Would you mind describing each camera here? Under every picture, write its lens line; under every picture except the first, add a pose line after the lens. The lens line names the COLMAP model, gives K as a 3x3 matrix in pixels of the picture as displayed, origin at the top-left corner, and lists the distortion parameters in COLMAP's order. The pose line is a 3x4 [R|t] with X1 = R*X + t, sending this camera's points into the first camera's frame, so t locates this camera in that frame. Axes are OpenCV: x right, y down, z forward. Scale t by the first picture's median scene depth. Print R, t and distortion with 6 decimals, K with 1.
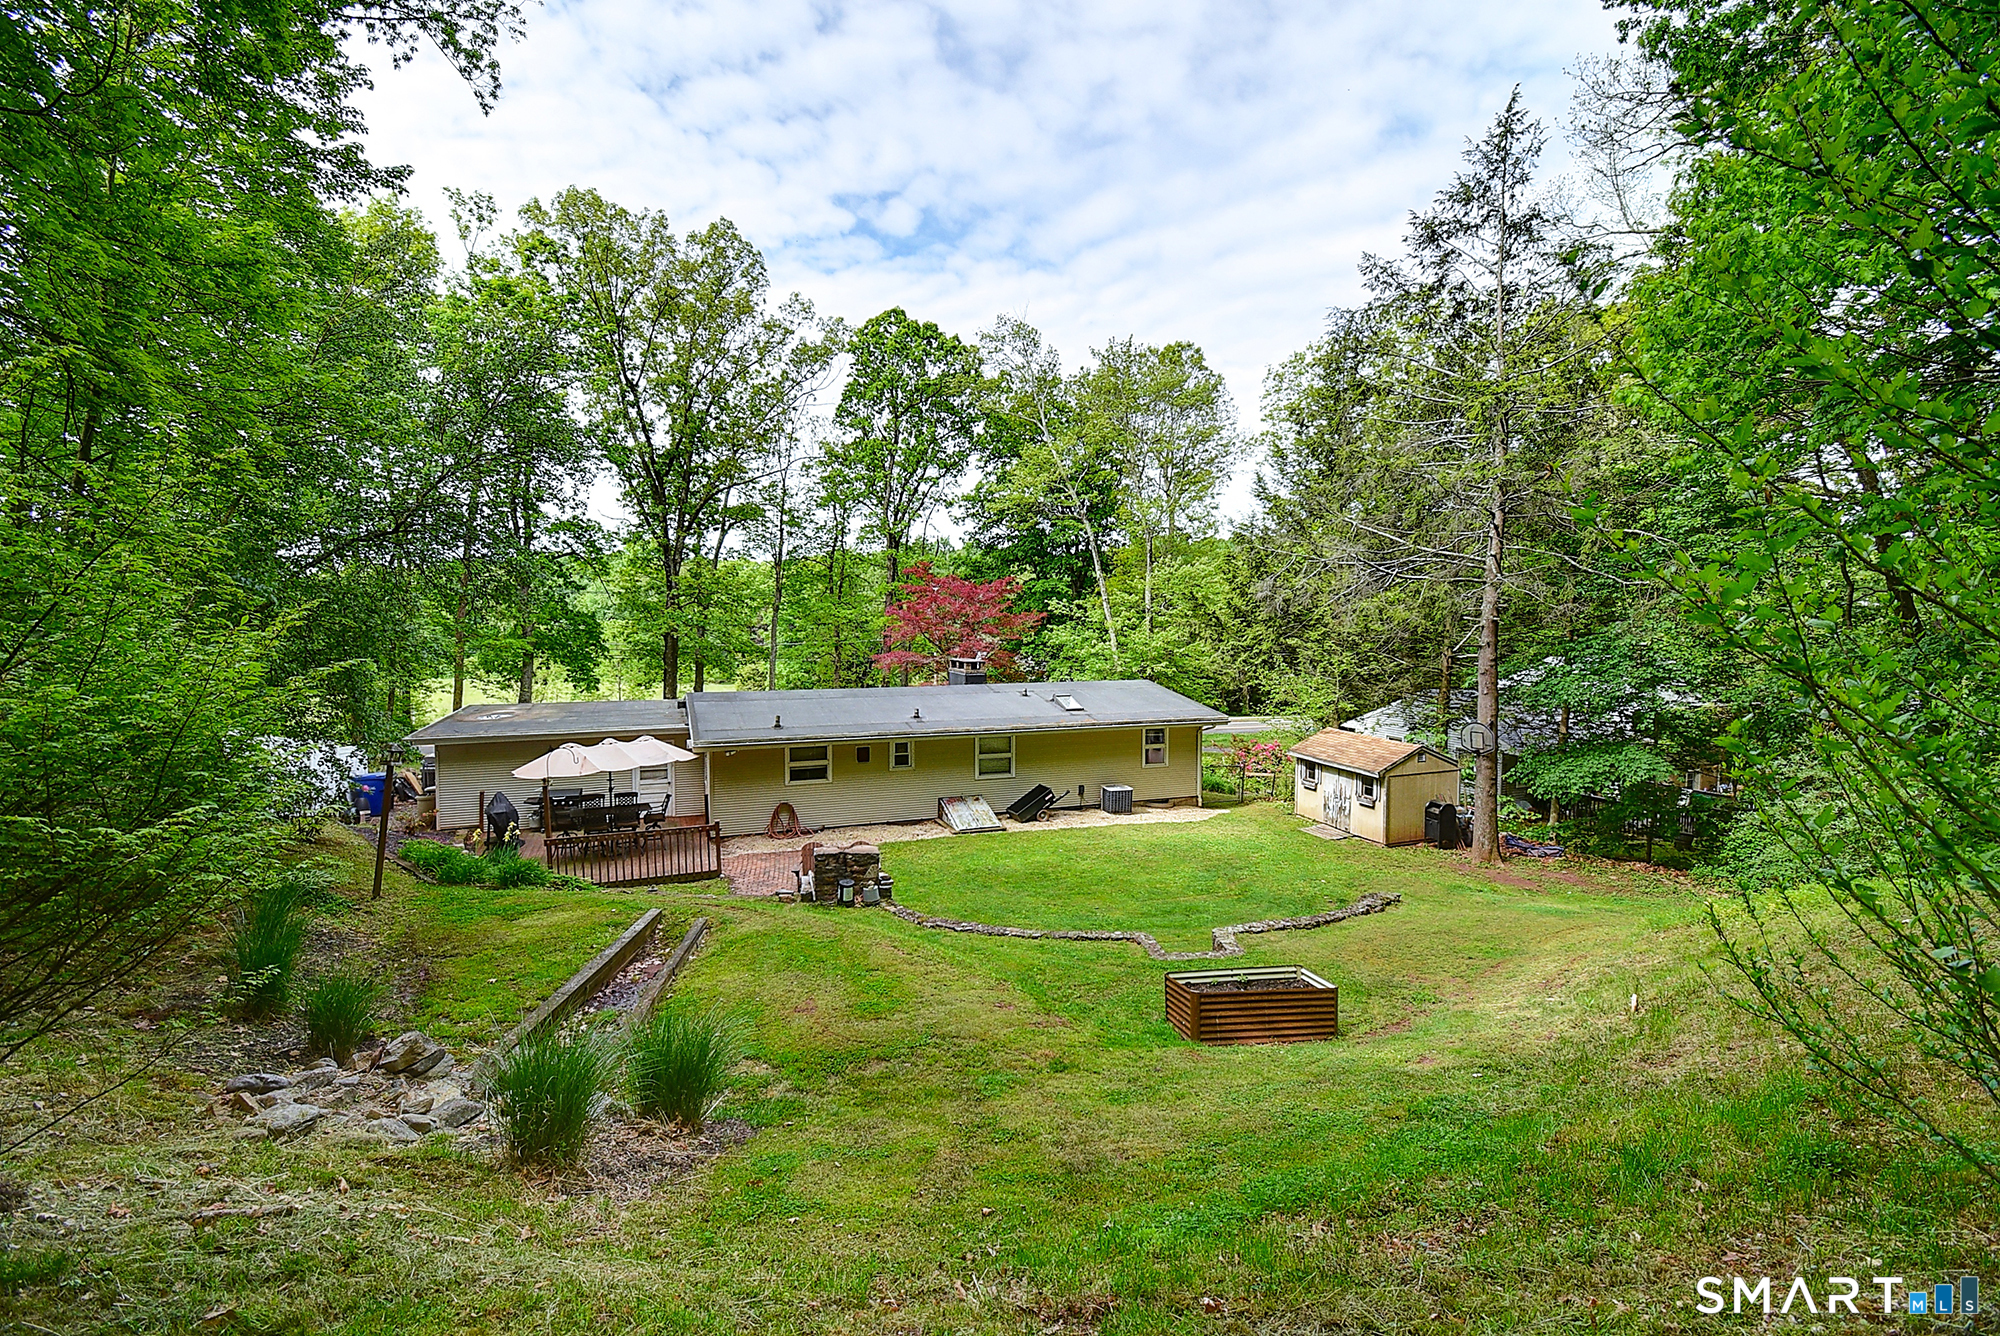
lens RADIAL K [[857.2, 0, 1000.0], [0, 857.2, 668.0], [0, 0, 1]] dist [0.019380, -0.024258]
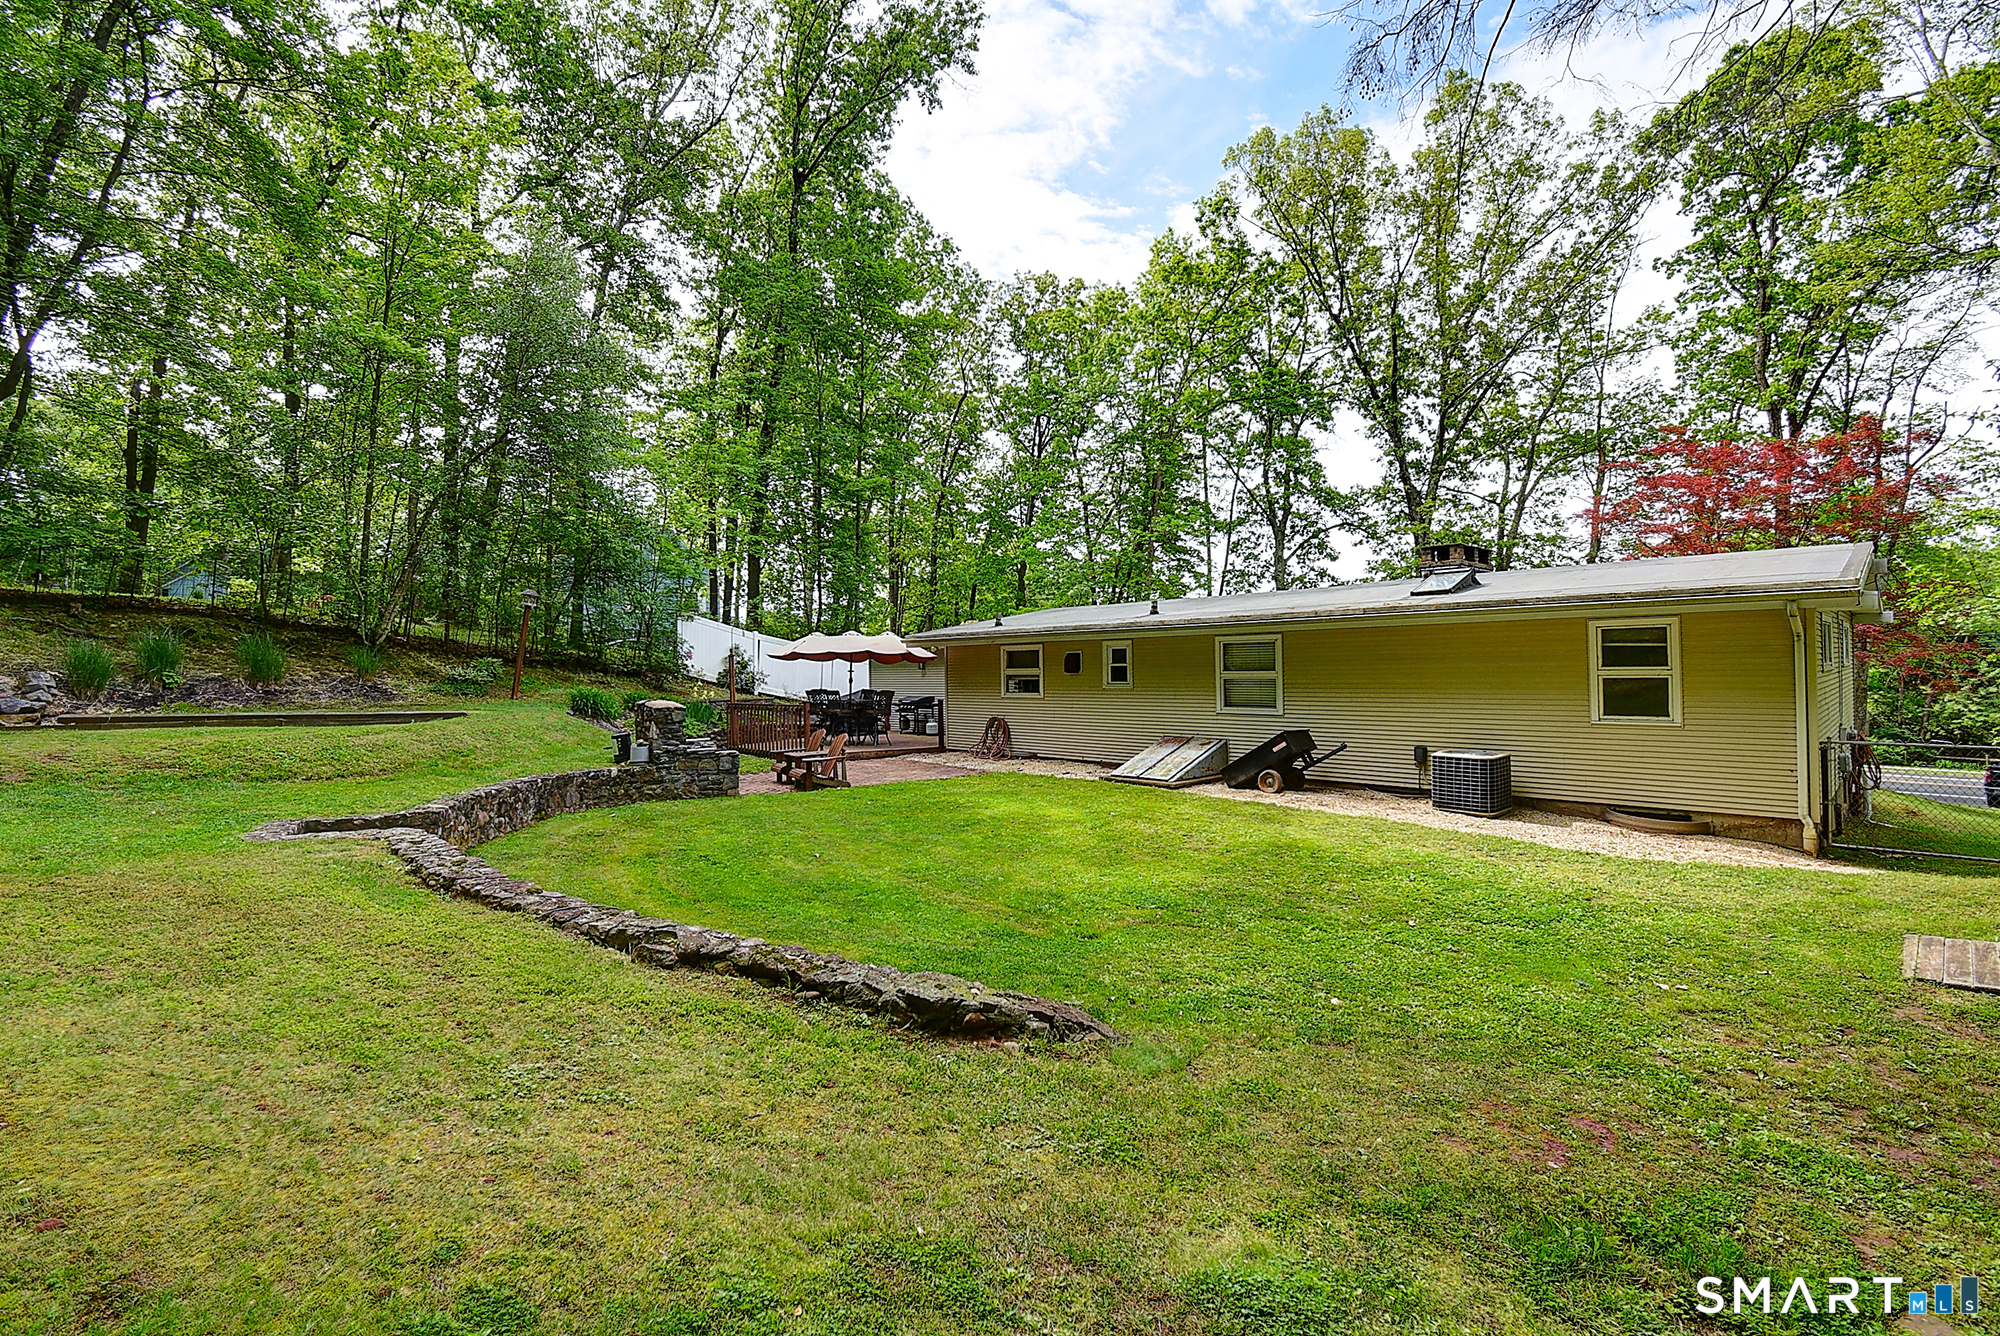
lens RADIAL K [[857.2, 0, 1000.0], [0, 857.2, 668.0], [0, 0, 1]] dist [0.019380, -0.024258]
pose [[0.396528, -0.006025, -0.918003, 0.474971], [-0.034257, 0.999185, -0.021355, 0.119527], [0.917383, 0.039916, 0.395999, 0.634433]]
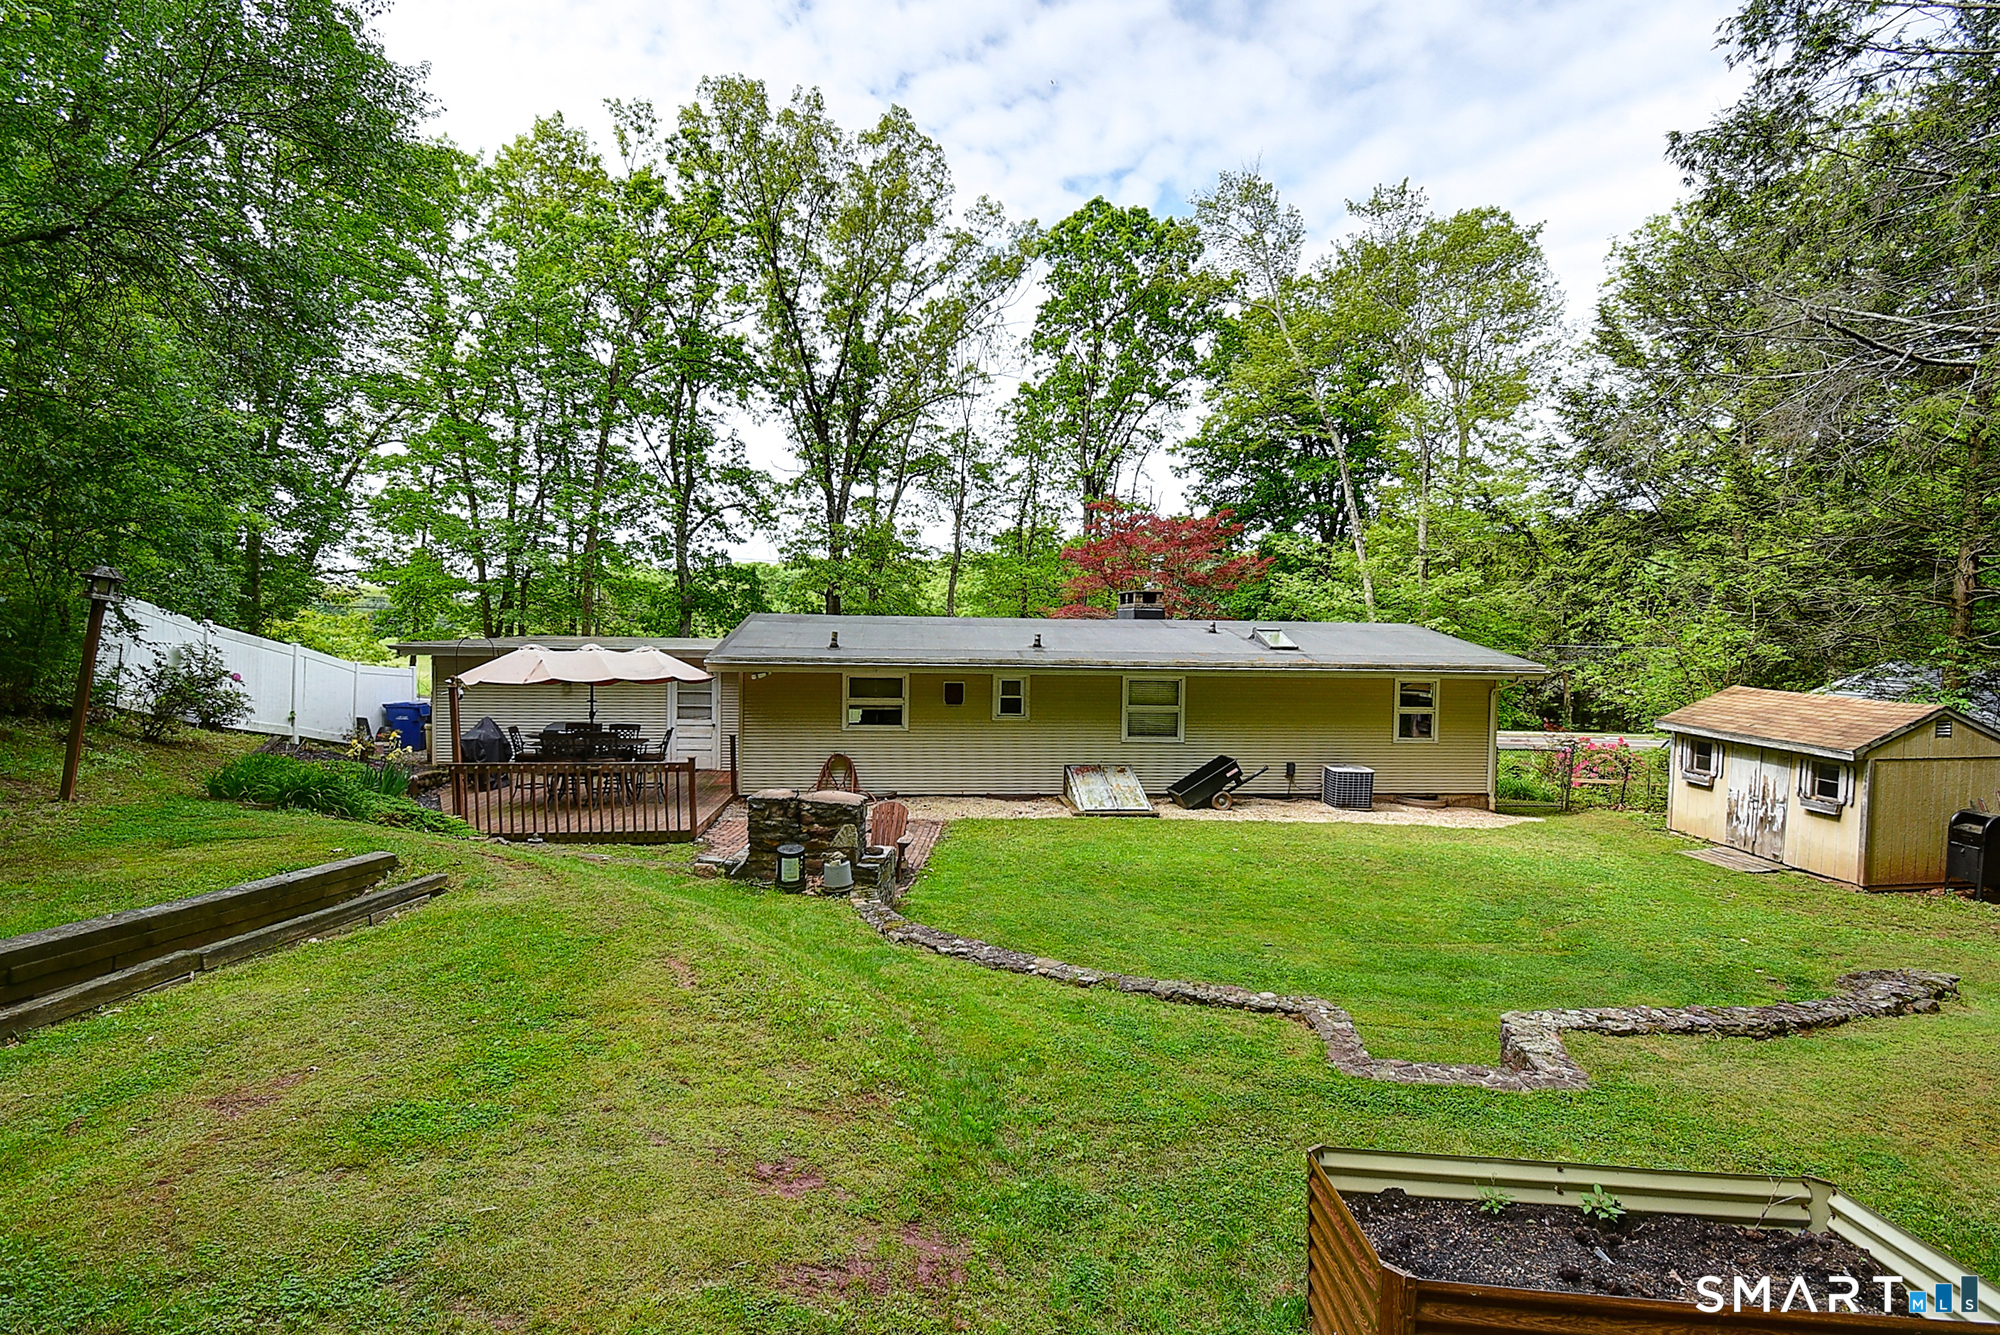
lens RADIAL K [[921.9, 0, 1000.0], [0, 921.9, 667.5], [0, 0, 1]] dist [0.017104, -0.025395]
pose [[0.963385, 0.024521, -0.266998, 0.072613], [-0.028134, 0.999557, -0.009714, 0.083326], [0.266641, 0.016870, 0.963648, 0.282555]]
